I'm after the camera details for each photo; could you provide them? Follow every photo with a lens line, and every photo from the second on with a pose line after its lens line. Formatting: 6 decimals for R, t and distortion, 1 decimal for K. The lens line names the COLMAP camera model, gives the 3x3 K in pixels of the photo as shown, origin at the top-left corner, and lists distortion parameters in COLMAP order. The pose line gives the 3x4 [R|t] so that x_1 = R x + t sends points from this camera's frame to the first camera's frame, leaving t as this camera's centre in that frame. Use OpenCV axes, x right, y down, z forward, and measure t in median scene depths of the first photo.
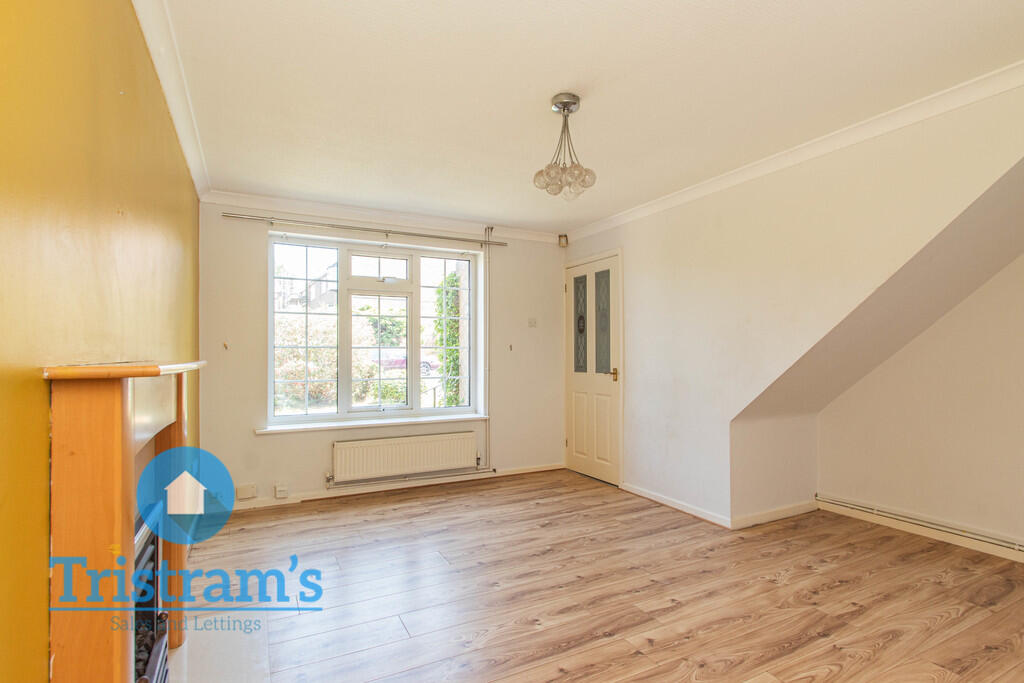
lens RADIAL K [[486.5, 0, 515.3], [0, 486.5, 349.9], [0, 0, 1]] dist [0.000873, -0.000003]
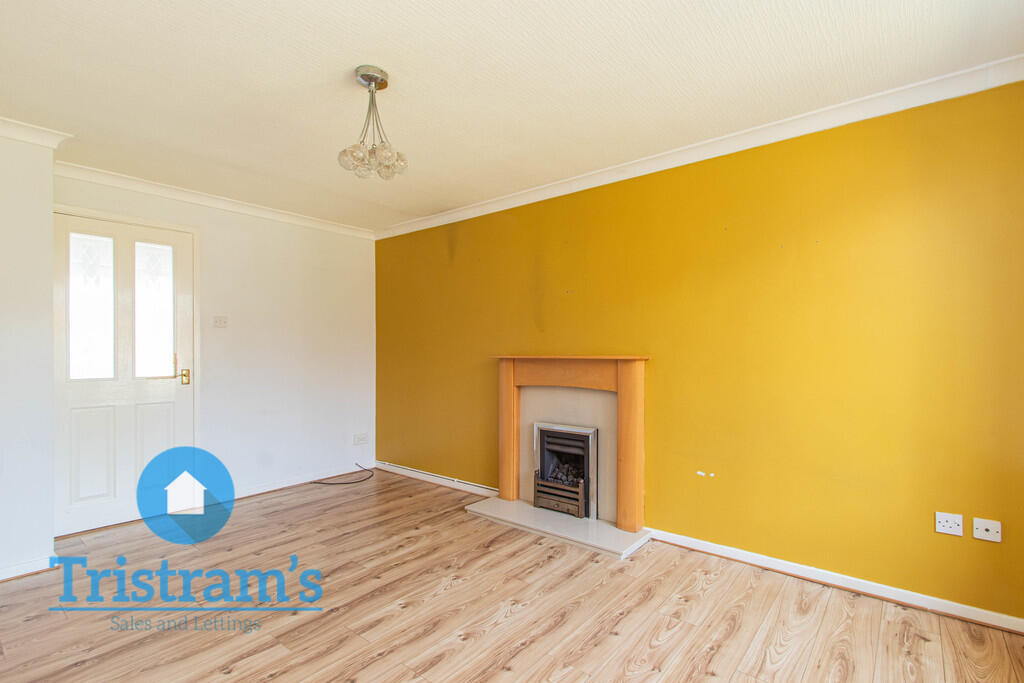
lens RADIAL K [[486.5, 0, 515.3], [0, 486.5, 349.9], [0, 0, 1]] dist [0.000873, -0.000003]
pose [[-0.930509, 0.002250, -0.366262, 0.161605], [0.005741, 0.999948, -0.008443, 0.013079], [0.366224, -0.009959, -0.930473, 1.656078]]
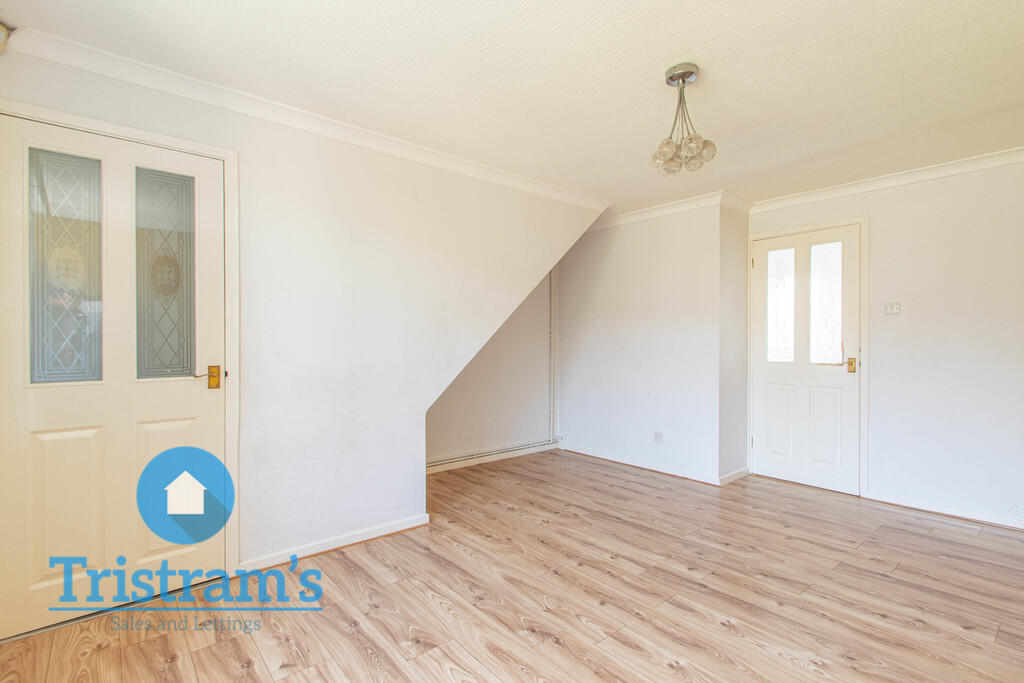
lens RADIAL K [[472.3, 0, 510.6], [0, 472.3, 339.2], [0, 0, 1]] dist [-0.000032, -0.000306]
pose [[-0.191009, 0.004141, 0.981580, -0.622031], [-0.008560, 0.999946, -0.005884, 0.013294], [-0.981551, -0.009527, -0.190963, 1.270844]]
